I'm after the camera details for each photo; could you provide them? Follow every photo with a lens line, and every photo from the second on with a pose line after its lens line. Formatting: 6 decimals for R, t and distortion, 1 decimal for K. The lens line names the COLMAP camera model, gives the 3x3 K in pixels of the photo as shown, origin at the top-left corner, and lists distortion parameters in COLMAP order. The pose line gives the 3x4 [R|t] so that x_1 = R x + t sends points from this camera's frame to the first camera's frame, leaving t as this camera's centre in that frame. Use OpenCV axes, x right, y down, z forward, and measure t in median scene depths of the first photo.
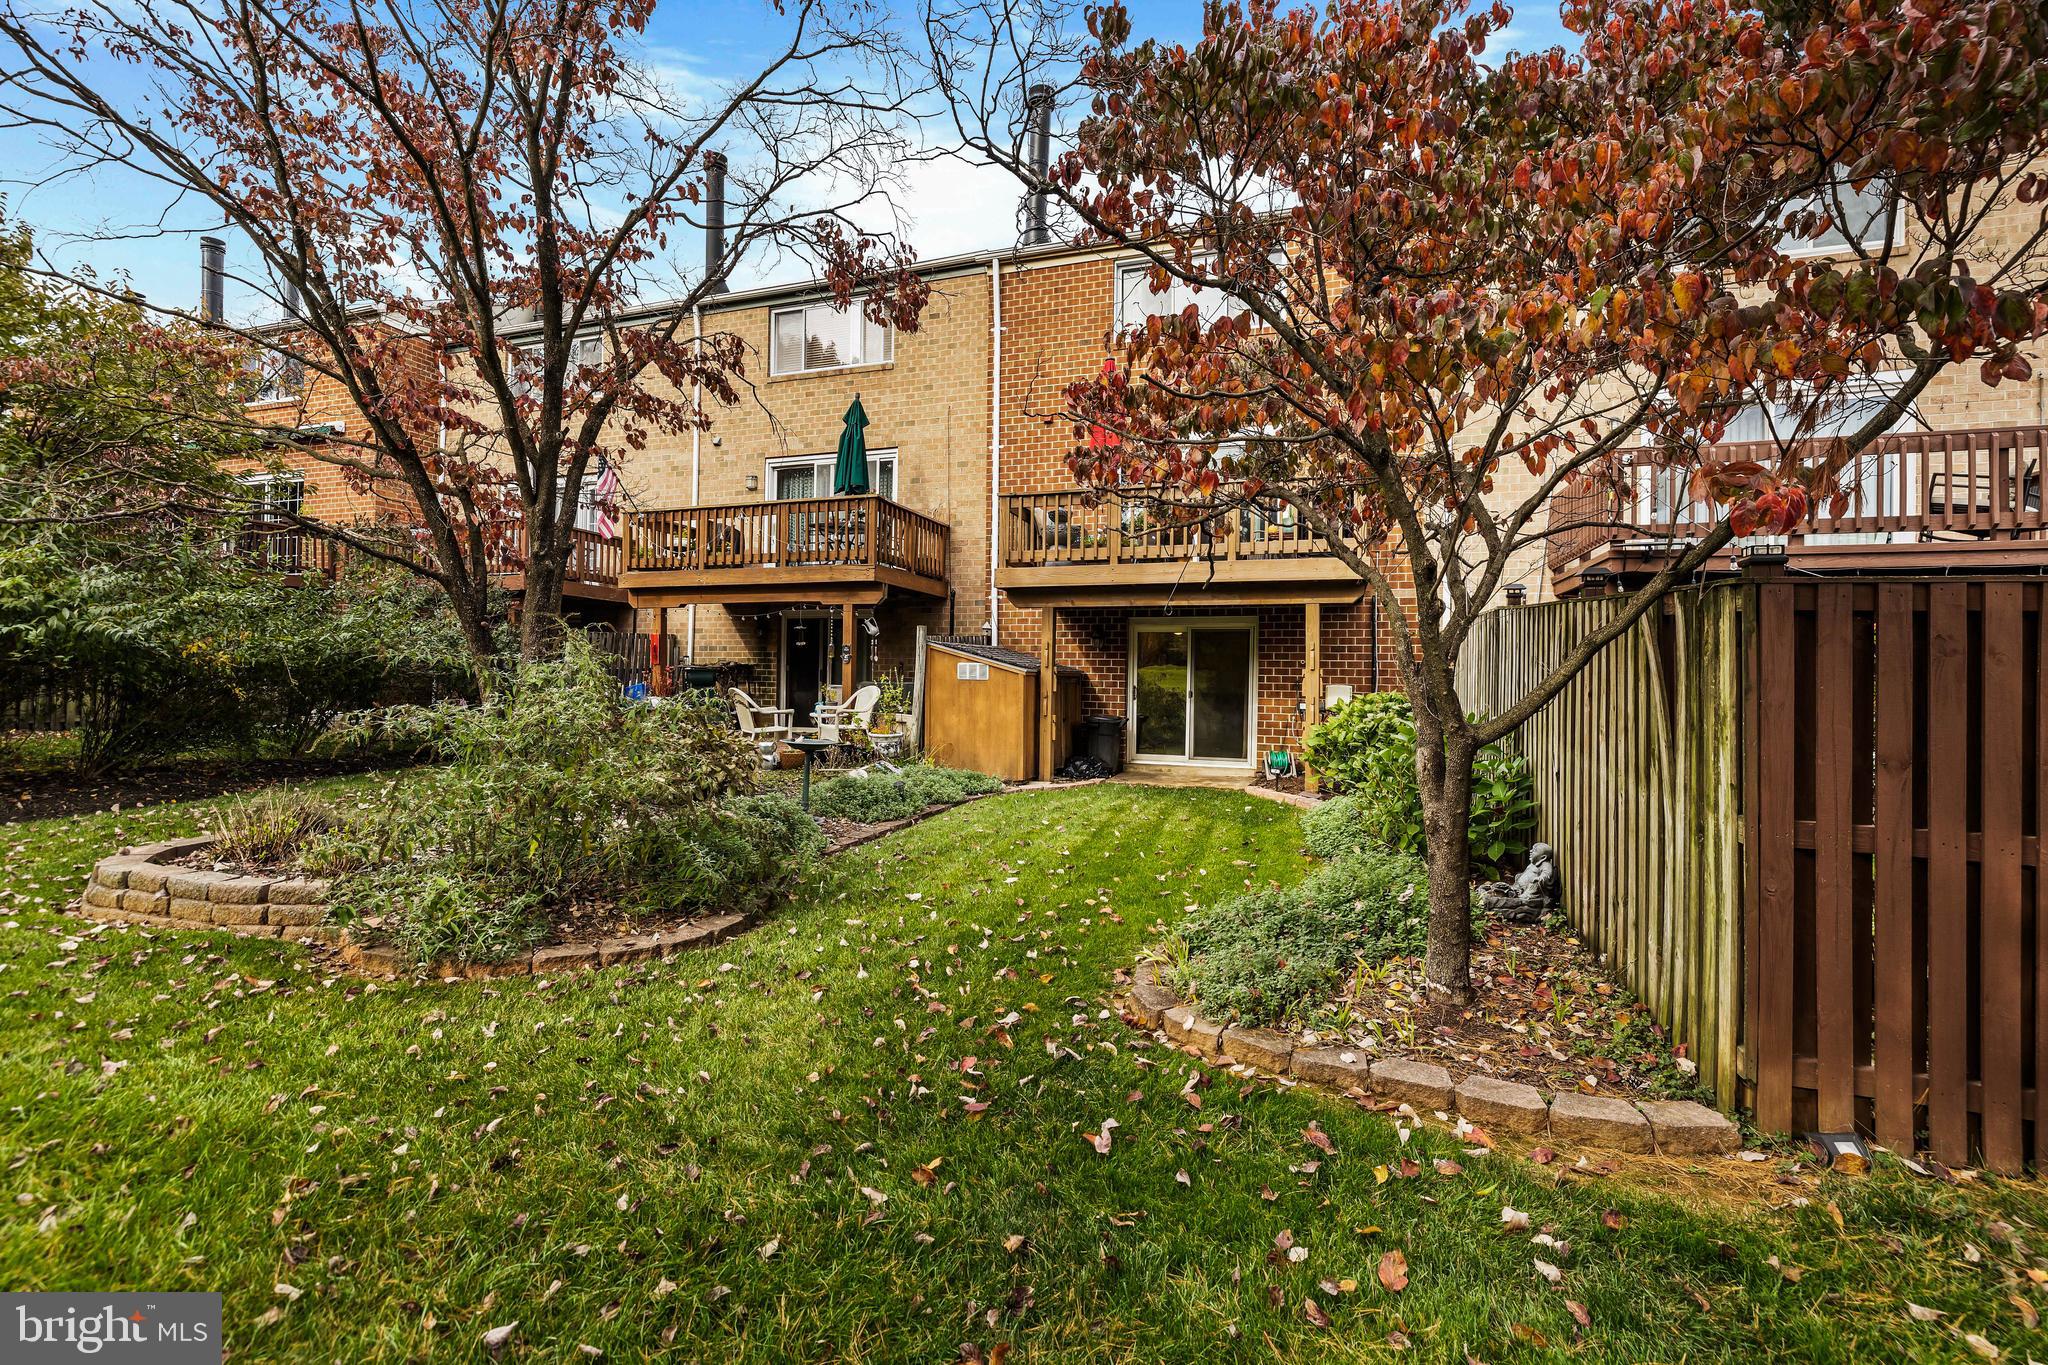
lens RADIAL K [[888.1, 0, 1022.6], [0, 888.1, 653.6], [0, 0, 1]] dist [-0.002531, 0.001383]
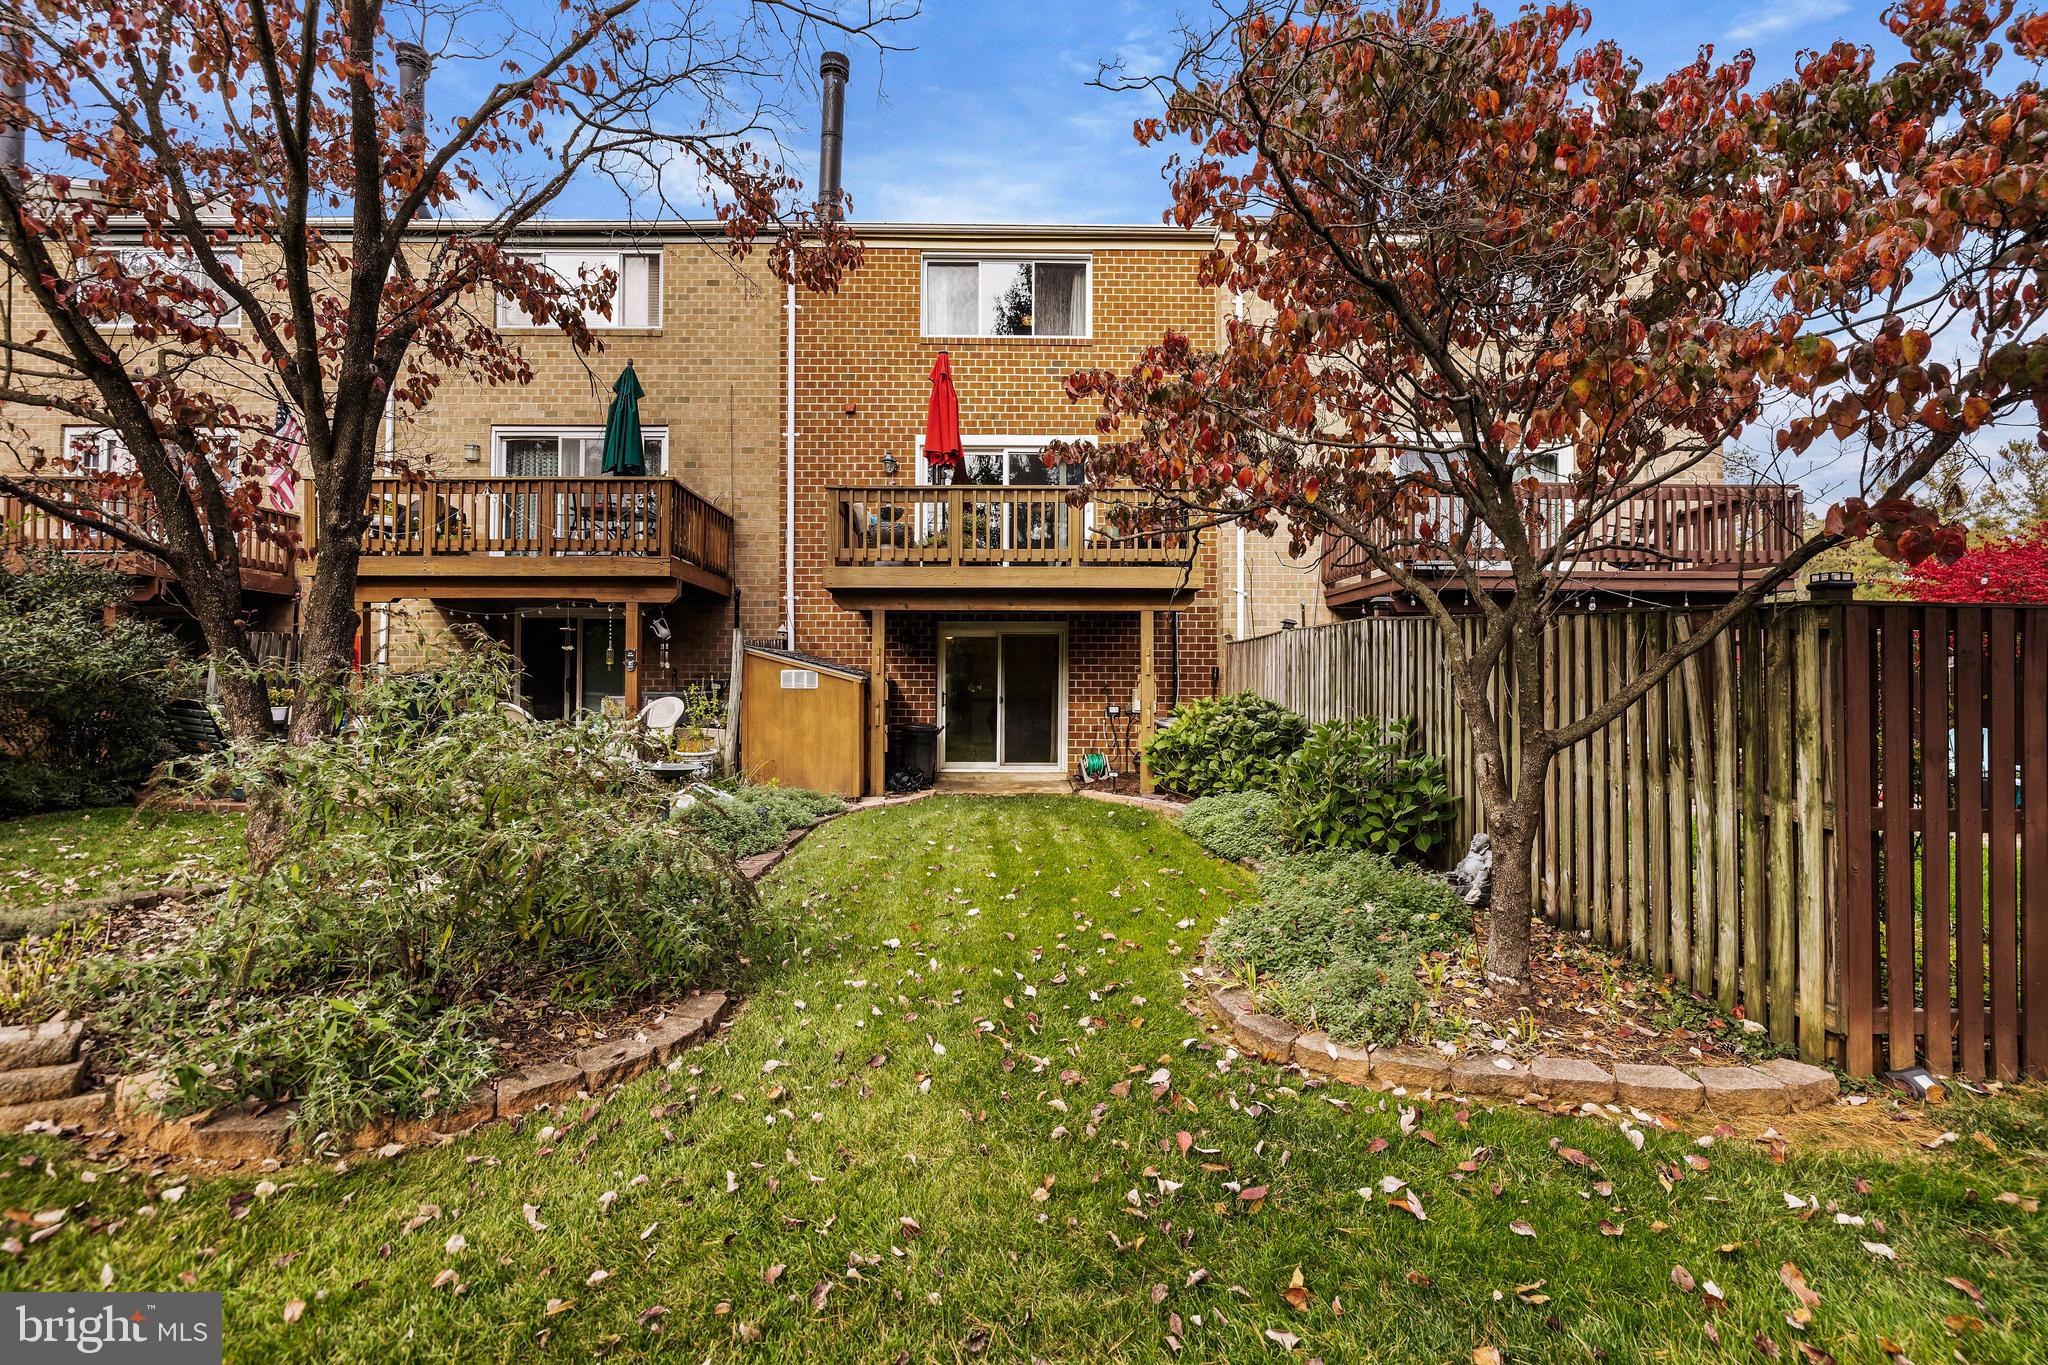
lens RADIAL K [[888.1, 0, 1022.6], [0, 888.1, 653.6], [0, 0, 1]] dist [-0.002531, 0.001383]
pose [[0.940951, -0.000356, 0.338543, -0.148602], [0.001465, 0.999994, -0.003022, -0.003318], [-0.338540, 0.003340, 0.940946, 0.070026]]
